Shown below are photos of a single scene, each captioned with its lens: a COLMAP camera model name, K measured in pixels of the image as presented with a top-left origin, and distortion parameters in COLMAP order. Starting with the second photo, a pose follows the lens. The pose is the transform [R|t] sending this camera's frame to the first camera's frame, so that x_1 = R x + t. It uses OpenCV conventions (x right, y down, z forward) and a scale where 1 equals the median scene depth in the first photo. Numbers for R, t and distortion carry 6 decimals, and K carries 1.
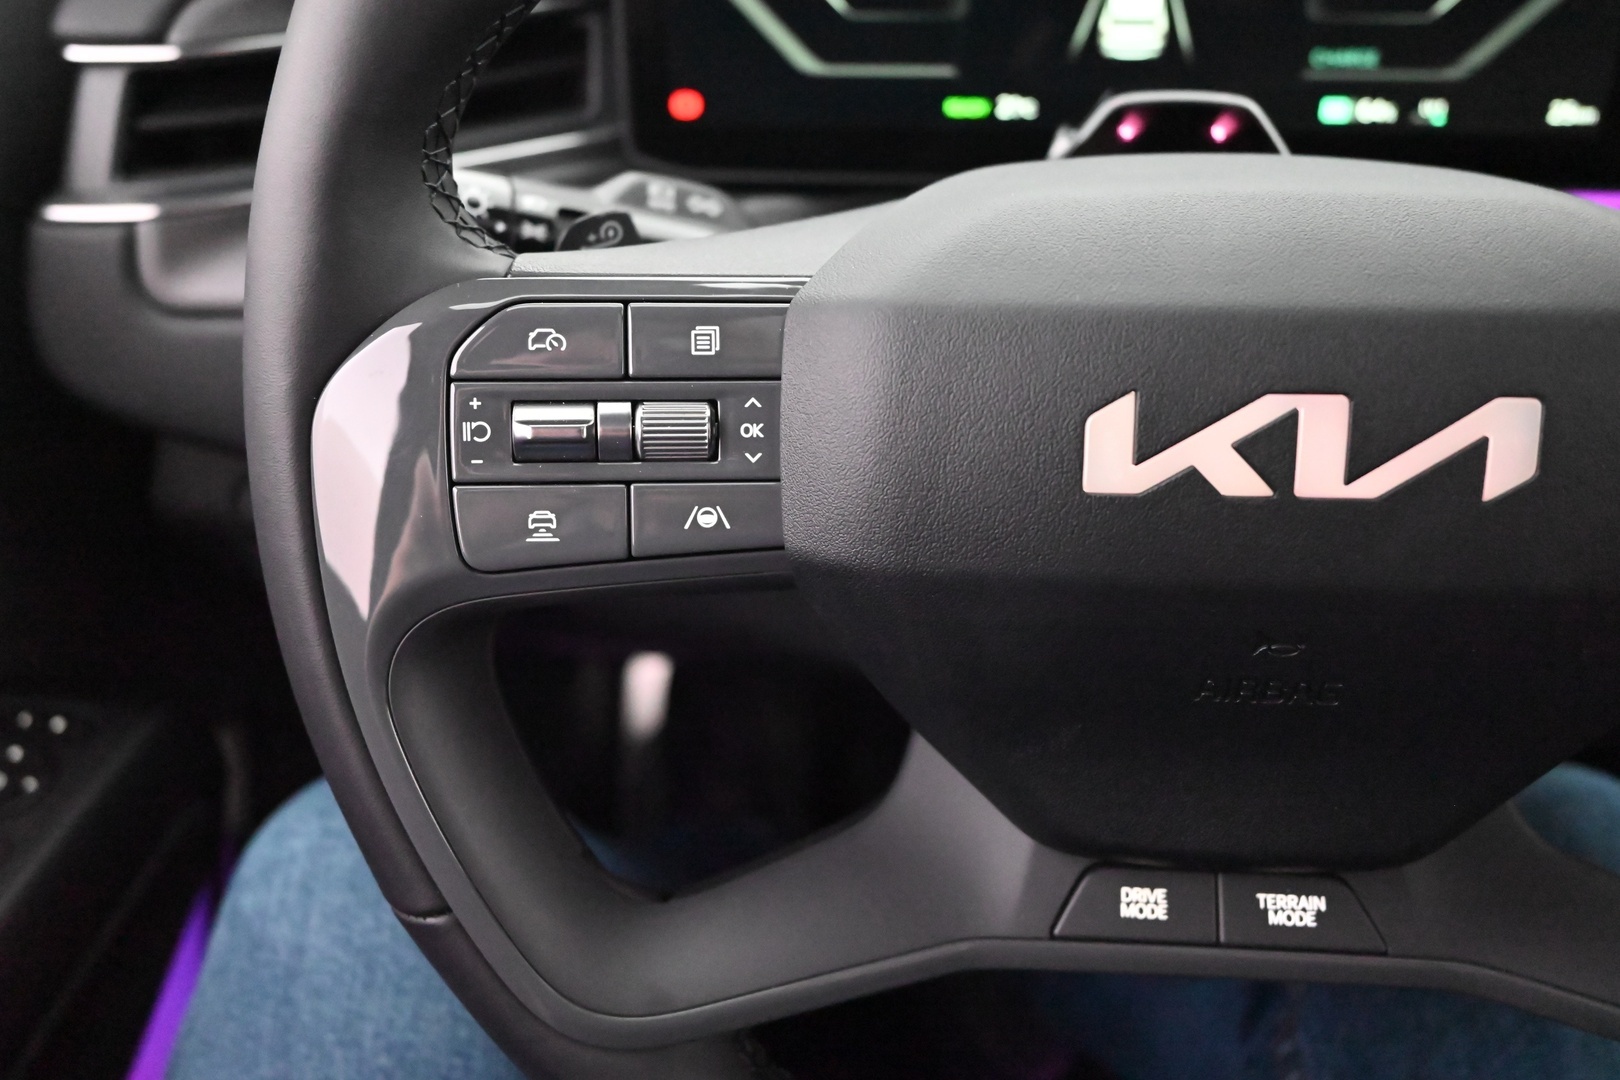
lens RADIAL K [[1355.4, 0, 809.3], [0, 1355.4, 573.9], [0, 0, 1]] dist [0.001423, 0.009487]
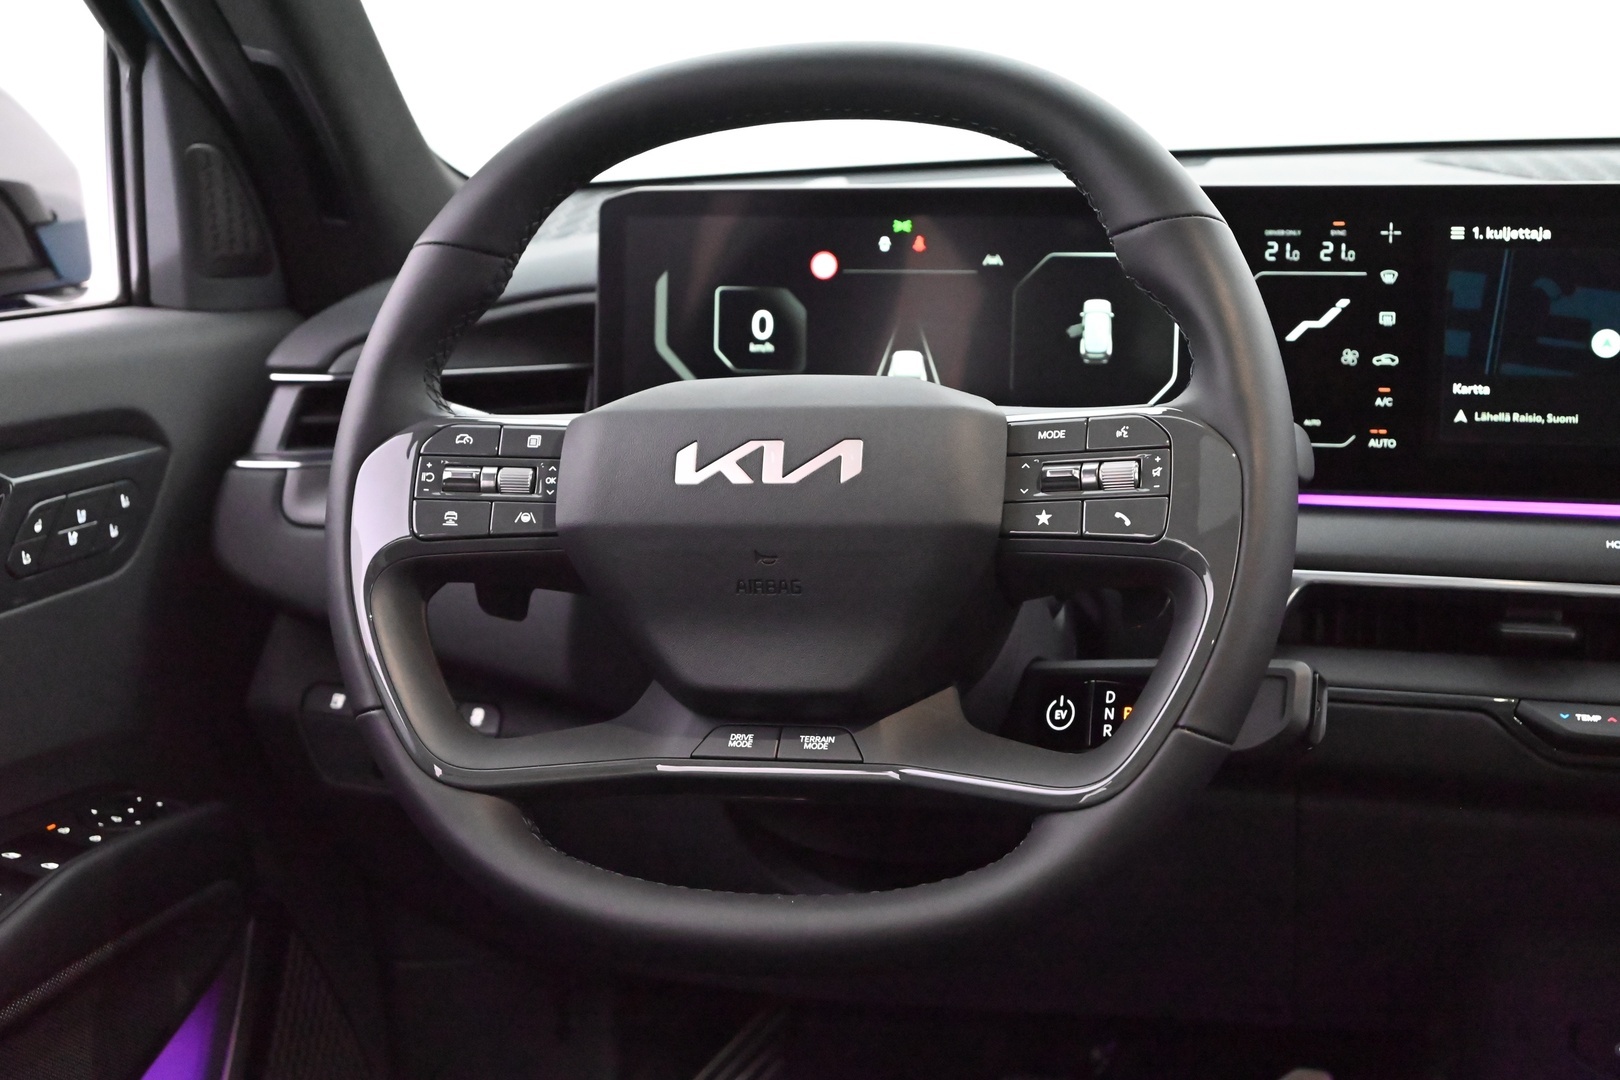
lens RADIAL K [[1986.4, 0, 810.0], [0, 1986.4, 540.0], [0, 0, 1]] dist [0.015793, 0.020691]
pose [[0.986722, 0.010349, -0.162087, 0.890034], [-0.079734, 0.900302, -0.427901, 1.317089], [0.141499, 0.435144, 0.889173, -1.736854]]
